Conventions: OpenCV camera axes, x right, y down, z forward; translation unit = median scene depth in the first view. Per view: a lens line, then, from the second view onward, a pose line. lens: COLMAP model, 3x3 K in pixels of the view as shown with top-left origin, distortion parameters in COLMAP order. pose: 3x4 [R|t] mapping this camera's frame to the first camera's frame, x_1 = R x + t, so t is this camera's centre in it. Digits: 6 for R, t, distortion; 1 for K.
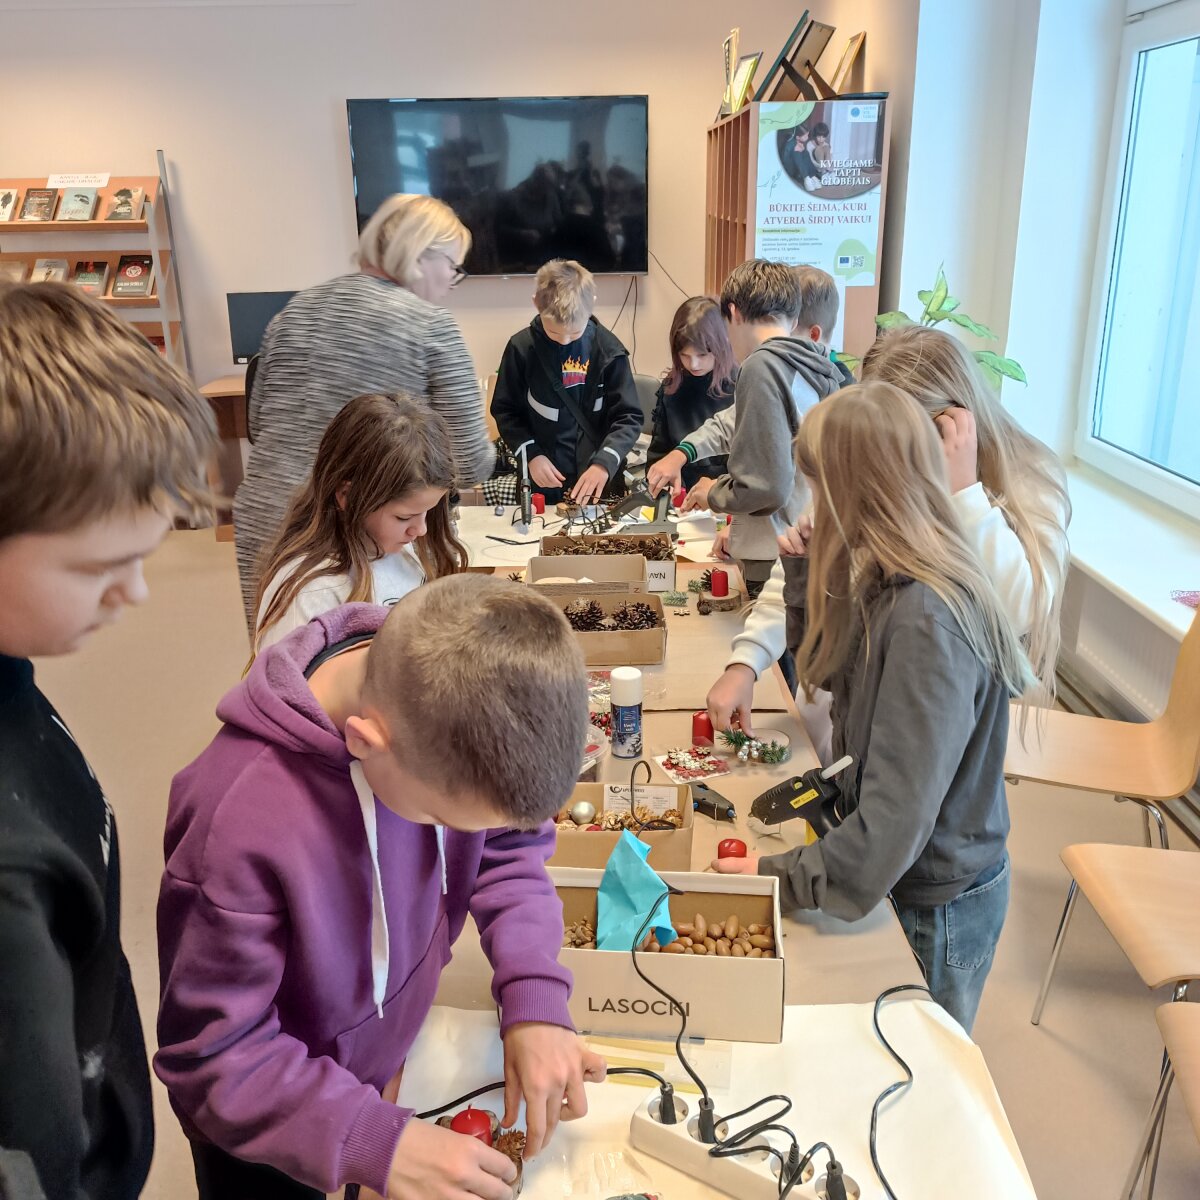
lens RADIAL K [[1172.3, 0, 600.0], [0, 1172.3, 600.0], [0, 0, 1]] dist [0.050618, -0.002919]
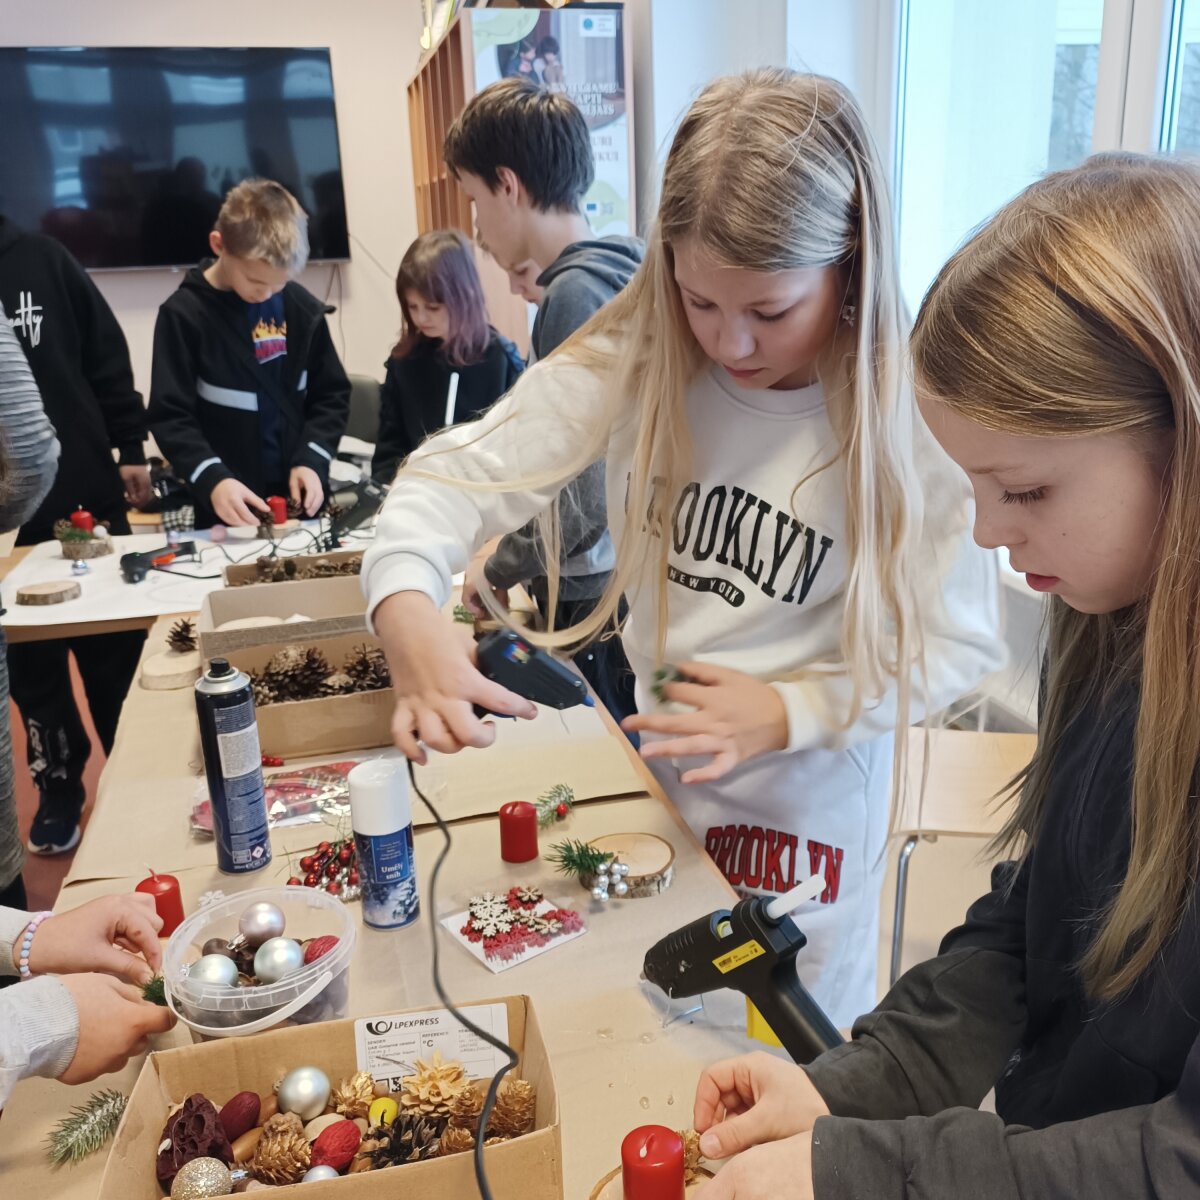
lens RADIAL K [[1172.3, 0, 600.0], [0, 1172.3, 600.0], [0, 0, 1]] dist [0.050618, -0.002919]
pose [[0.970540, -0.092587, 0.222441, 0.006509], [0.099611, 0.994814, -0.020543, 0.002815], [-0.219386, 0.042095, 0.974730, 0.335207]]
